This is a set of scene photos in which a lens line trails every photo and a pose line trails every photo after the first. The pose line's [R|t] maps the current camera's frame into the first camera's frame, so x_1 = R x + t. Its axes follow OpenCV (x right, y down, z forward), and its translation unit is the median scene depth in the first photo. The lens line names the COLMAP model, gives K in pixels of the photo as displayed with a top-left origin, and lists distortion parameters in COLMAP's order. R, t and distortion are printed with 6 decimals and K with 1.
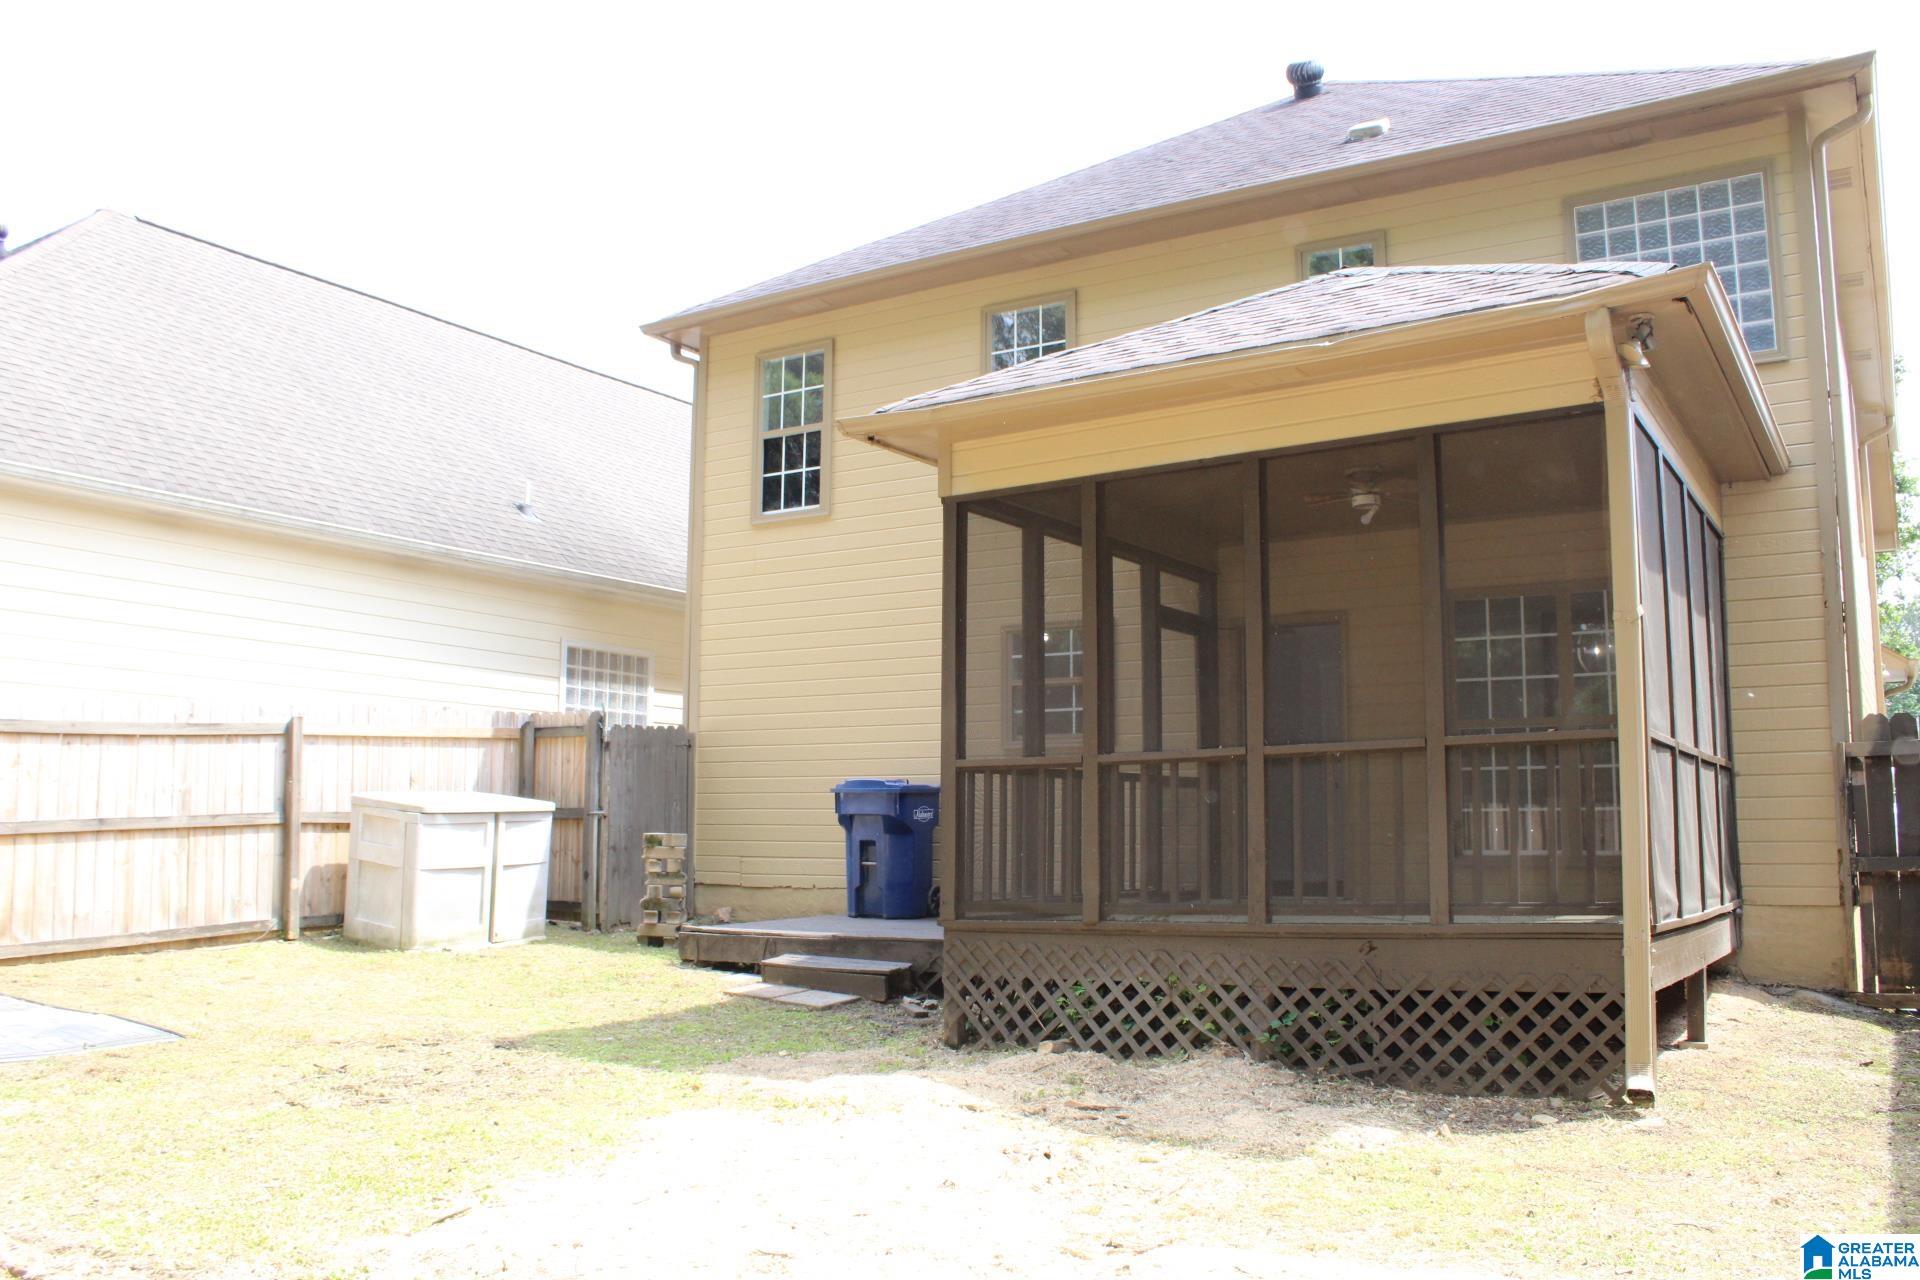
lens RADIAL K [[1582.8, 0, 957.7], [0, 1582.8, 635.5], [0, 0, 1]] dist [-0.157761, 0.111770]
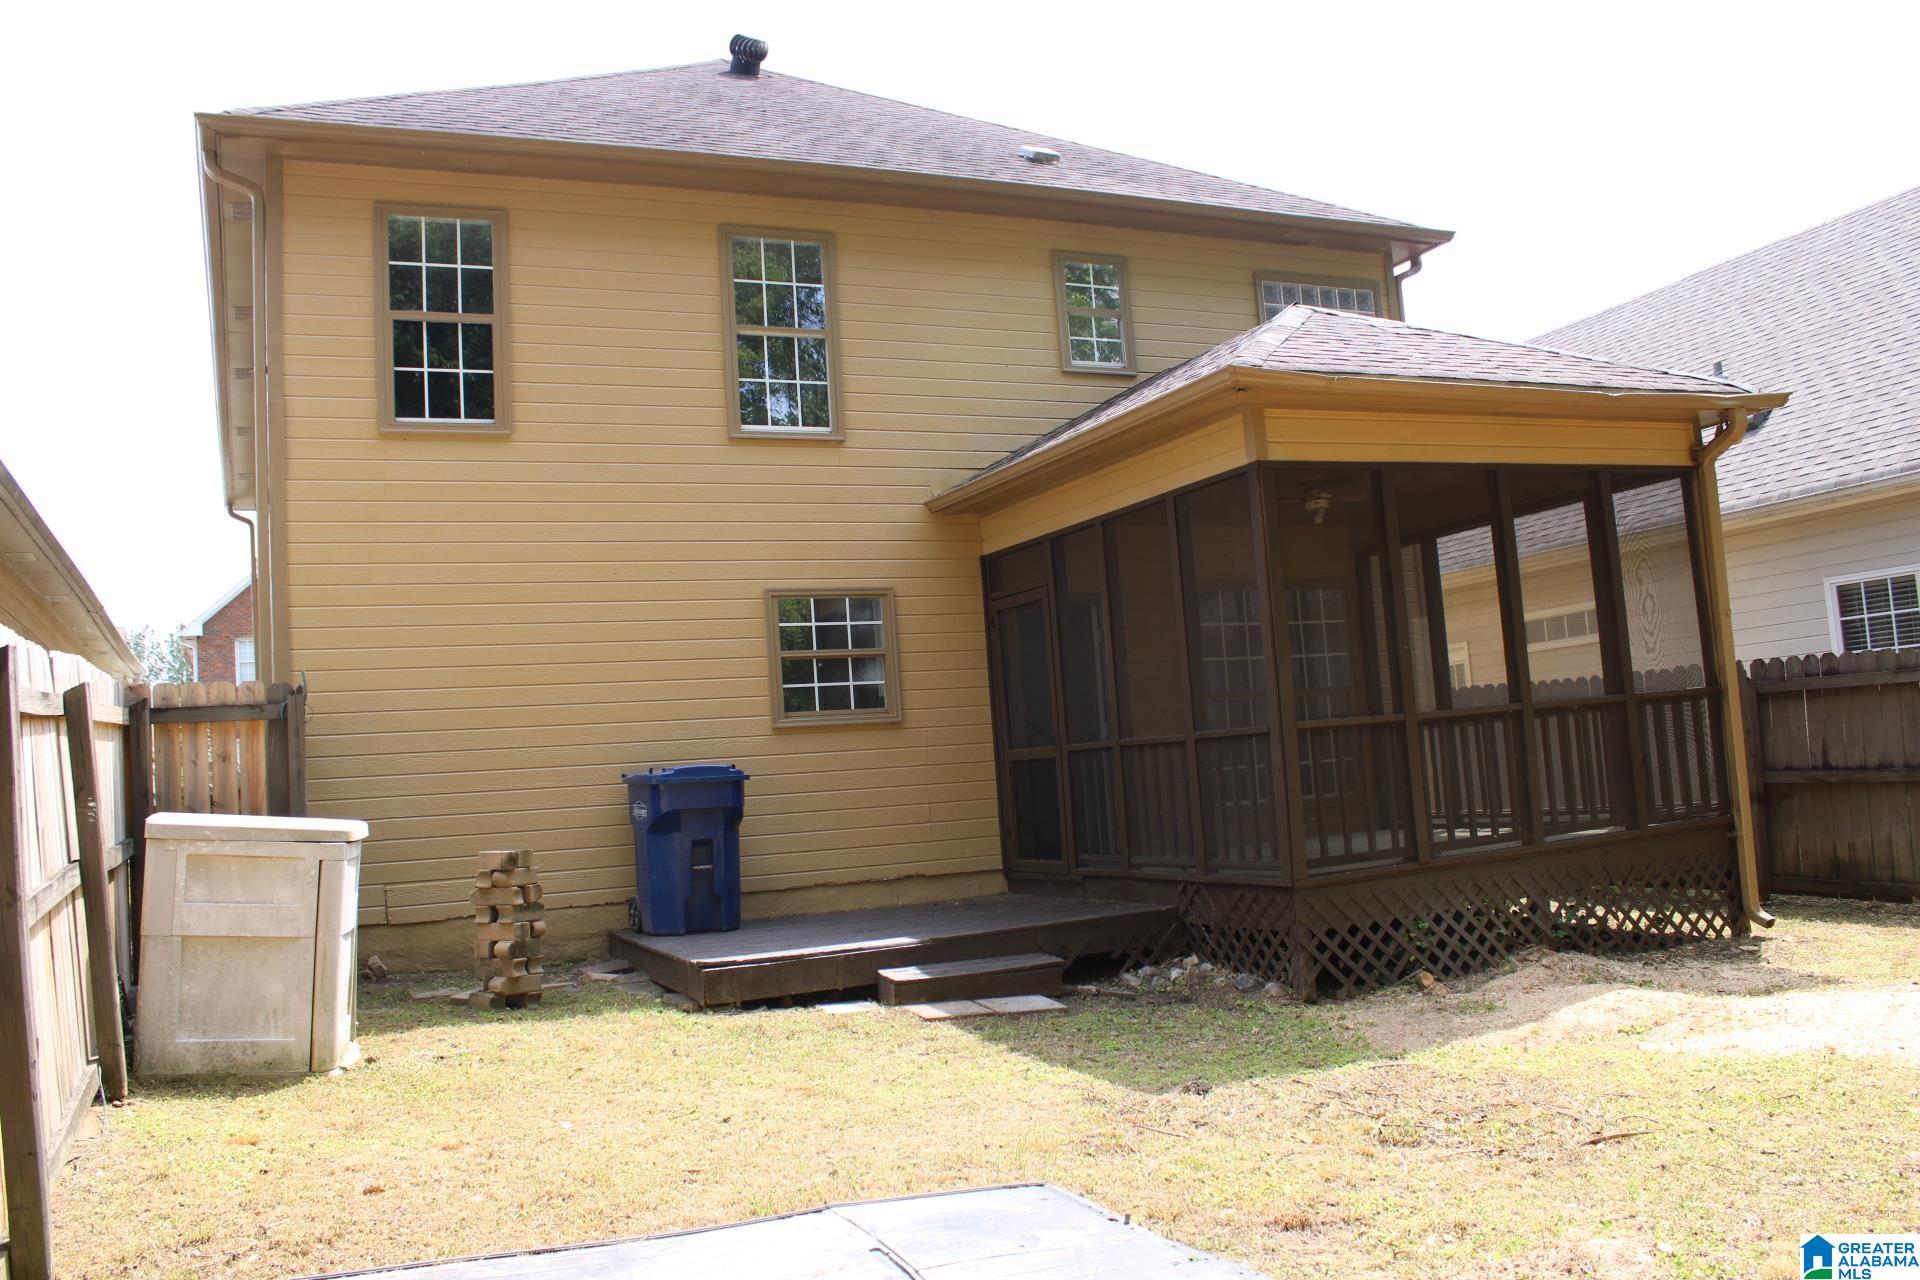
lens RADIAL K [[1582.8, 0, 956.9], [0, 1582.8, 649.8], [0, 0, 1]] dist [-0.157761, 0.111770]
pose [[0.549307, 0.026944, 0.835186, -0.719906], [-0.032043, 0.999424, -0.011167, 0.037655], [-0.835006, -0.020628, 0.549854, 0.466110]]
